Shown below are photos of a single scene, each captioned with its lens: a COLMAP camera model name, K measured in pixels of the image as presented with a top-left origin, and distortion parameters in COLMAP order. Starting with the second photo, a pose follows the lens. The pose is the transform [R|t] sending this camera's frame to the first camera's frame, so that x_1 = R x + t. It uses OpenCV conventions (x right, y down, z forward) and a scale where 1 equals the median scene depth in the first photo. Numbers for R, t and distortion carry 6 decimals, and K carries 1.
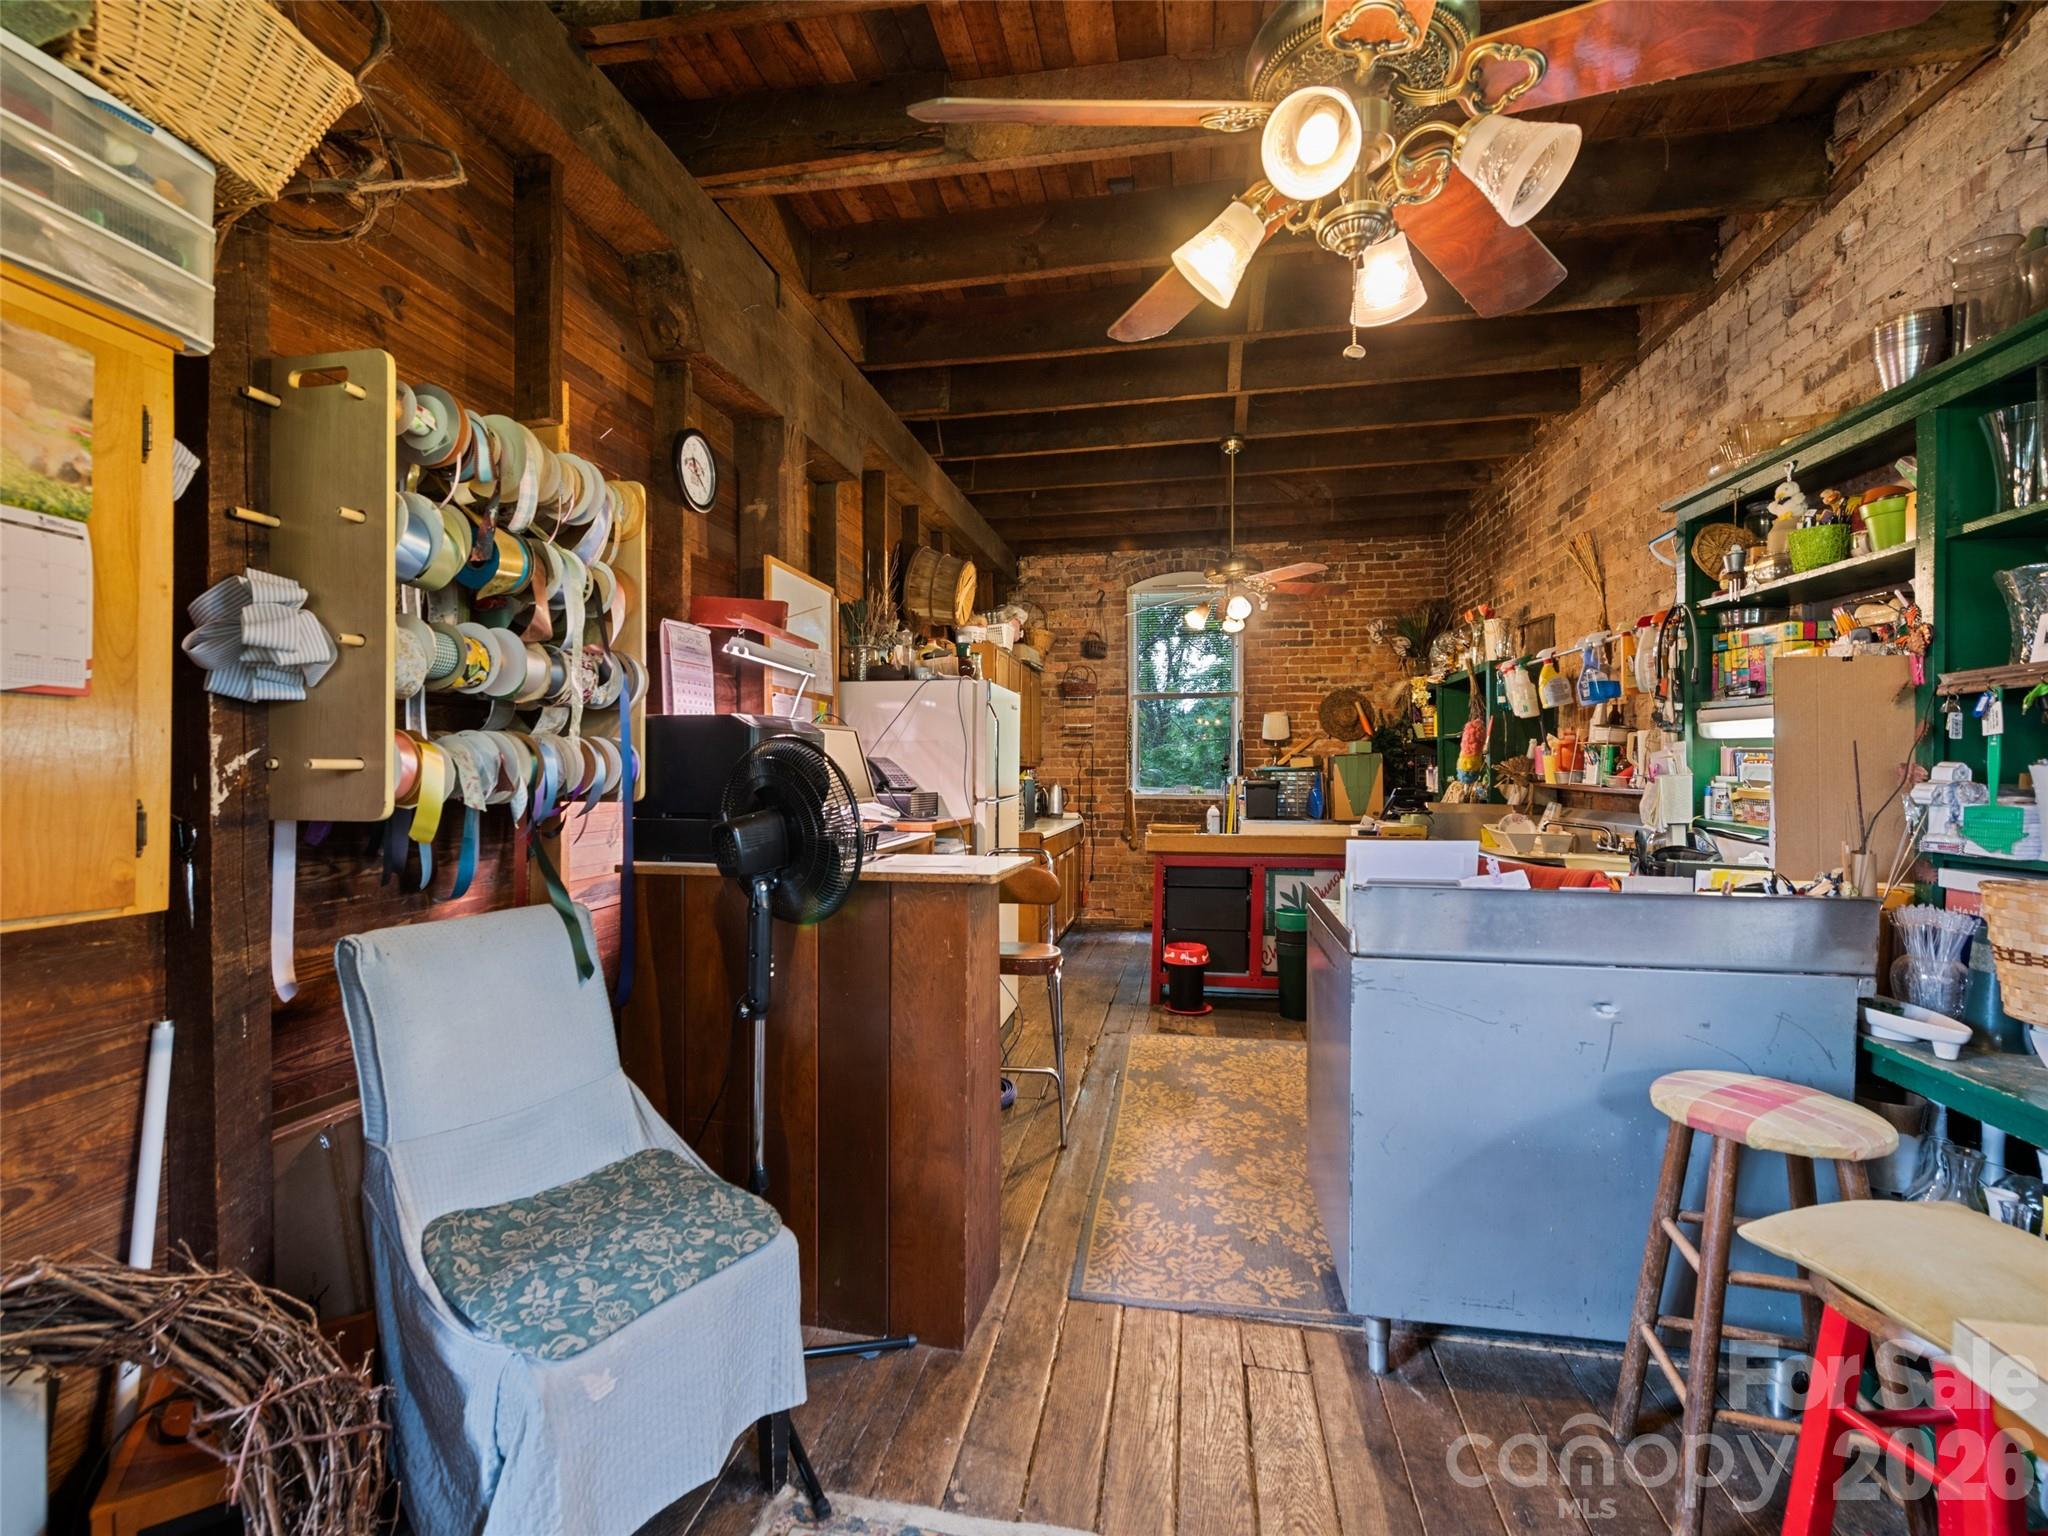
lens RADIAL K [[825.9, 0, 1028.6], [0, 825.9, 770.6], [0, 0, 1]] dist [0.000137, -0.000015]
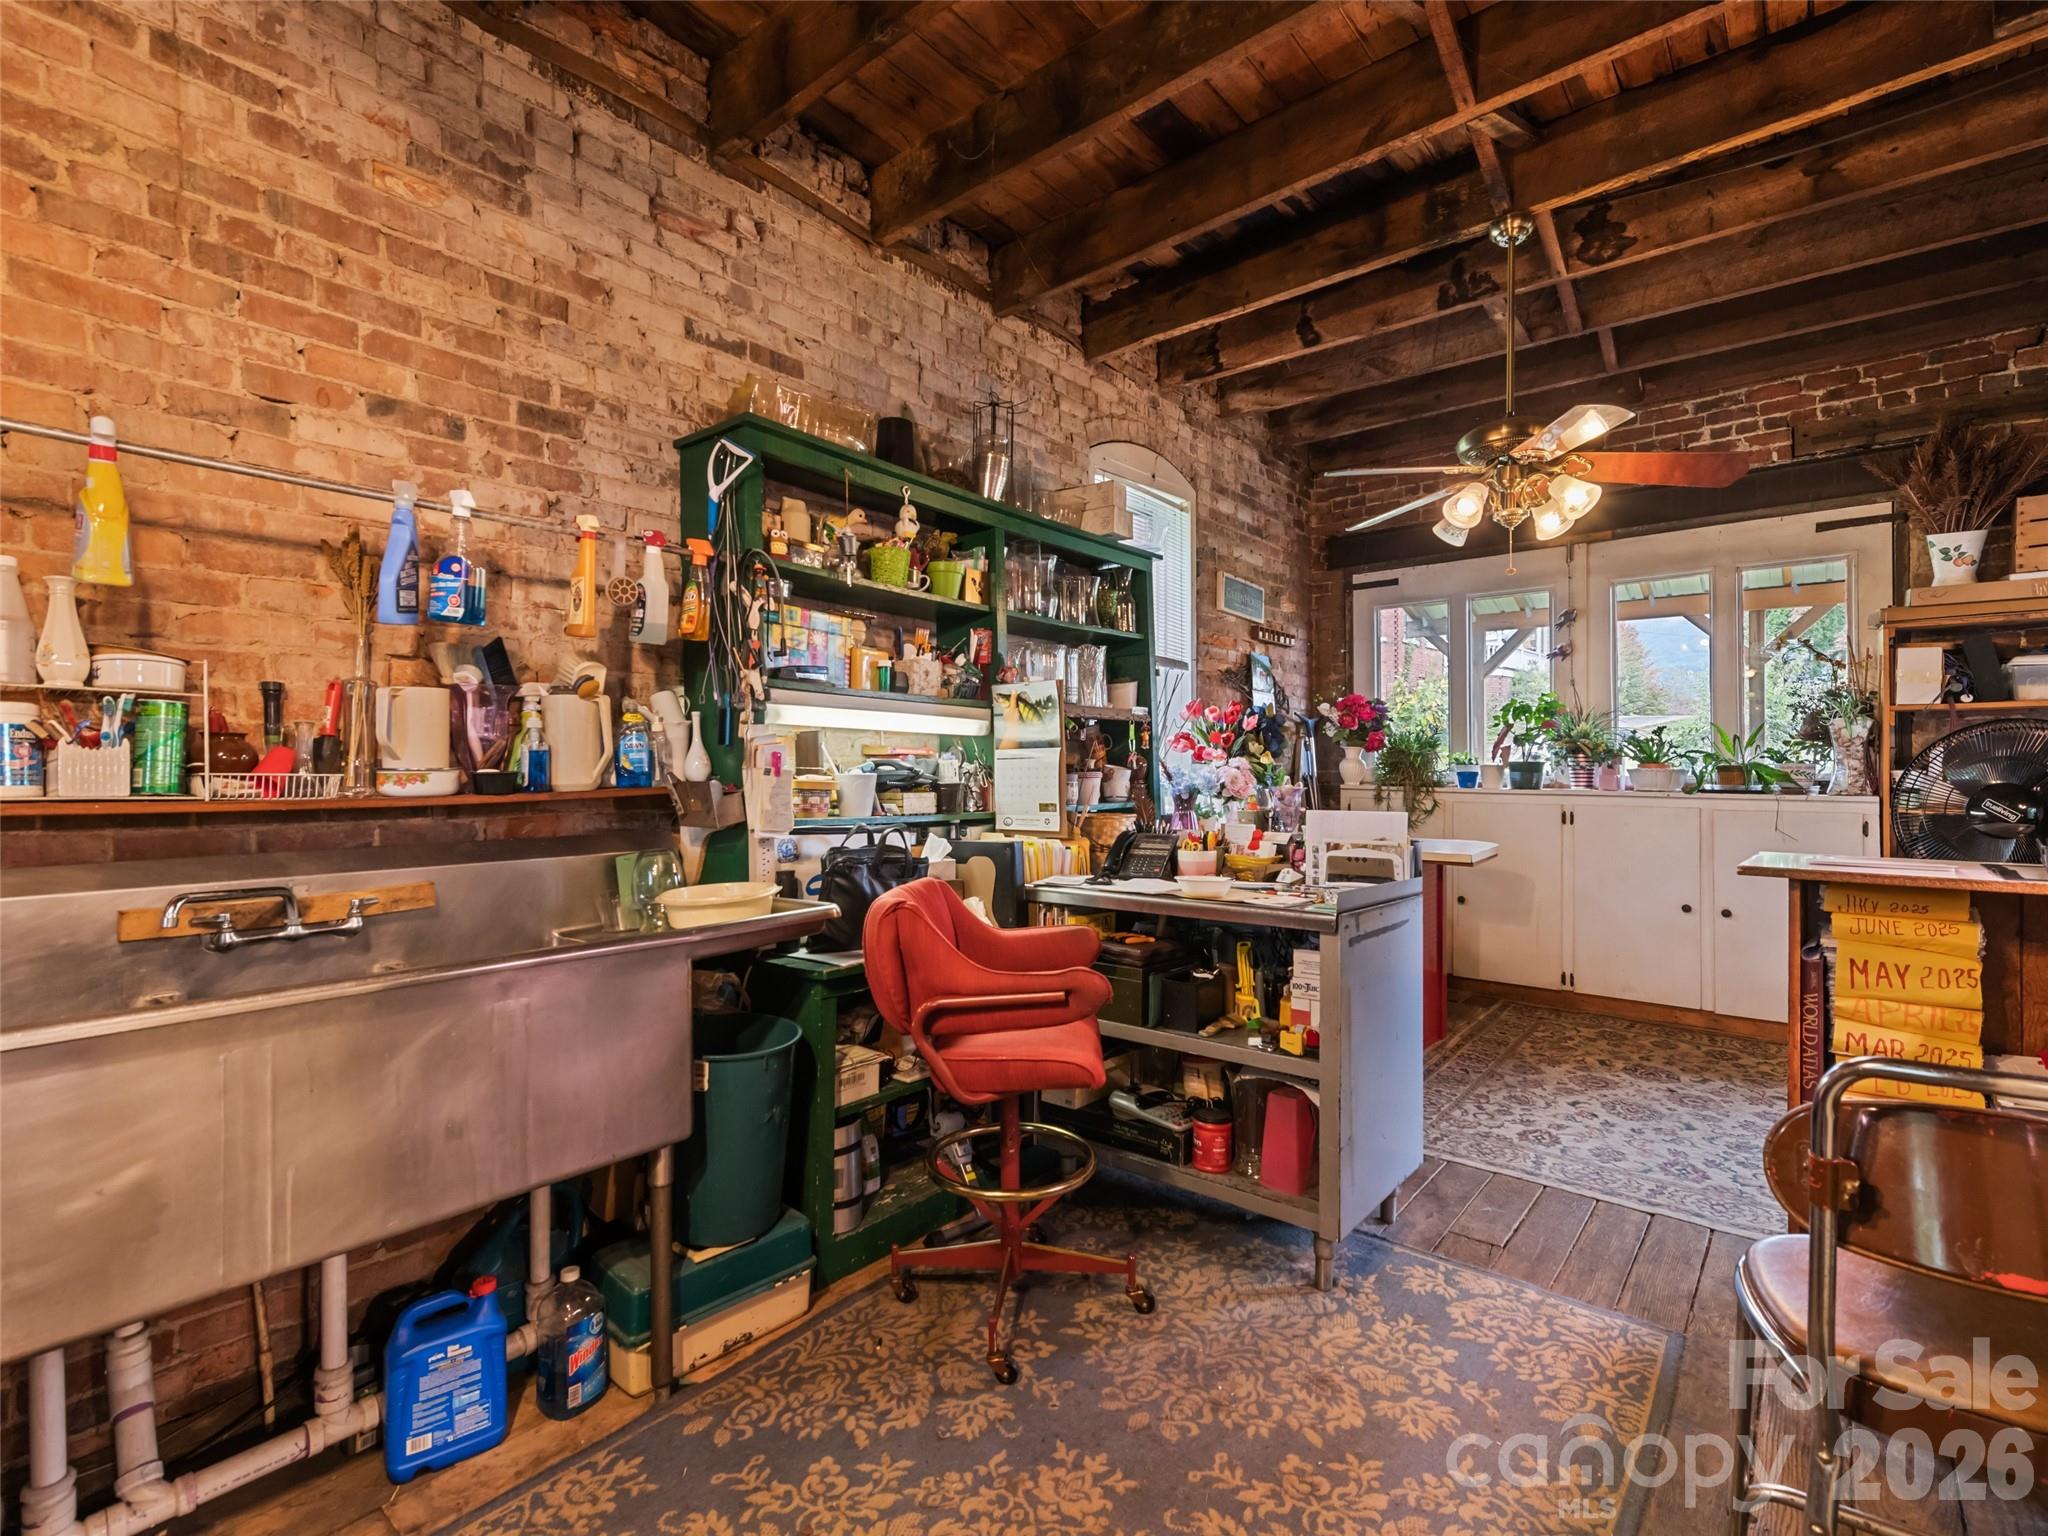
lens RADIAL K [[948.5, 0, 1023.2], [0, 948.5, 768.5], [0, 0, 1]] dist [-0.000807, -0.000073]
pose [[-0.872369, 0.002459, 0.488842, 0.137439], [0.000615, 0.999992, -0.003933, 0.013052], [-0.488848, -0.003131, -0.872364, 1.830460]]
